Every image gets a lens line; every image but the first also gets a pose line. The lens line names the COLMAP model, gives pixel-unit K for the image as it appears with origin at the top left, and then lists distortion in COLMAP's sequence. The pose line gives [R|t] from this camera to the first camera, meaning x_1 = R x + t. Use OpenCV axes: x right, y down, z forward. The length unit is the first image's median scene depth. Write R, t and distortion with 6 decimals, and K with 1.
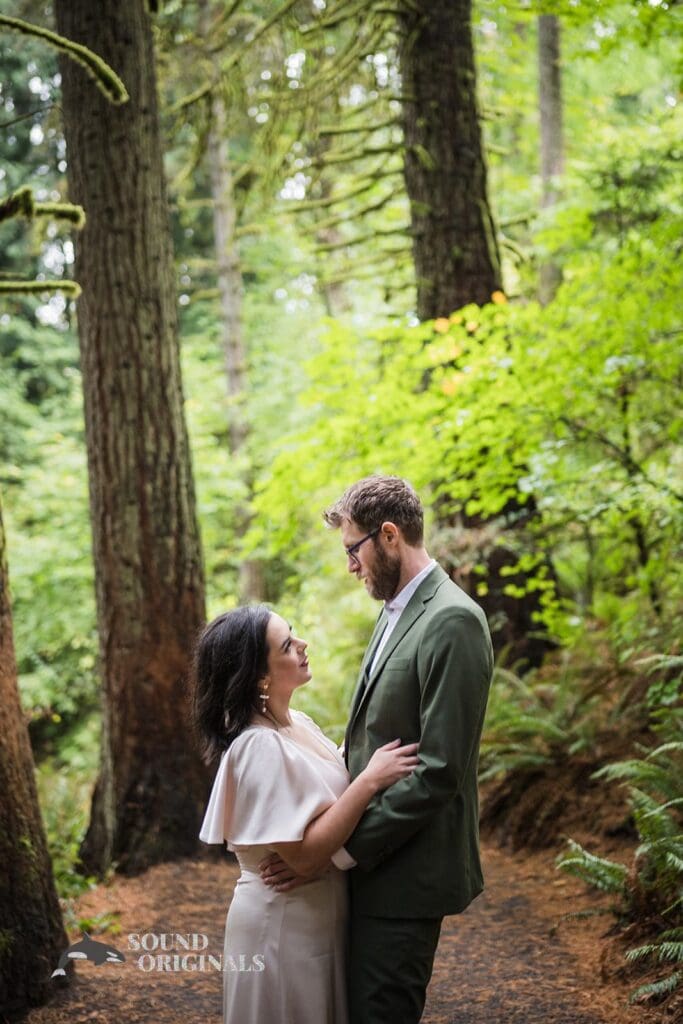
lens RADIAL K [[1444.3, 0, 341.5], [0, 1444.3, 512.0], [0, 0, 1]] dist [0.008978, -0.012001]
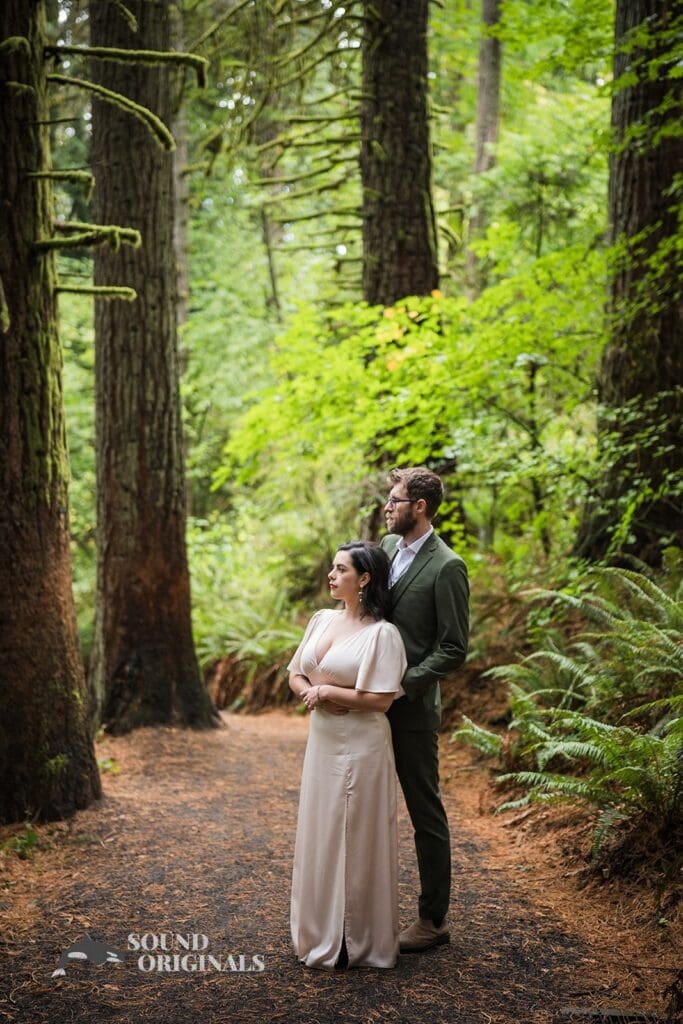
lens RADIAL K [[1451.2, 0, 341.5], [0, 1451.2, 512.0], [0, 0, 1]] dist [-0.008281, 0.008174]
pose [[0.995640, 0.065383, 0.066522, -0.044841], [-0.069167, 0.996017, 0.056270, -0.027733], [-0.062578, -0.060626, 0.996197, -0.257031]]
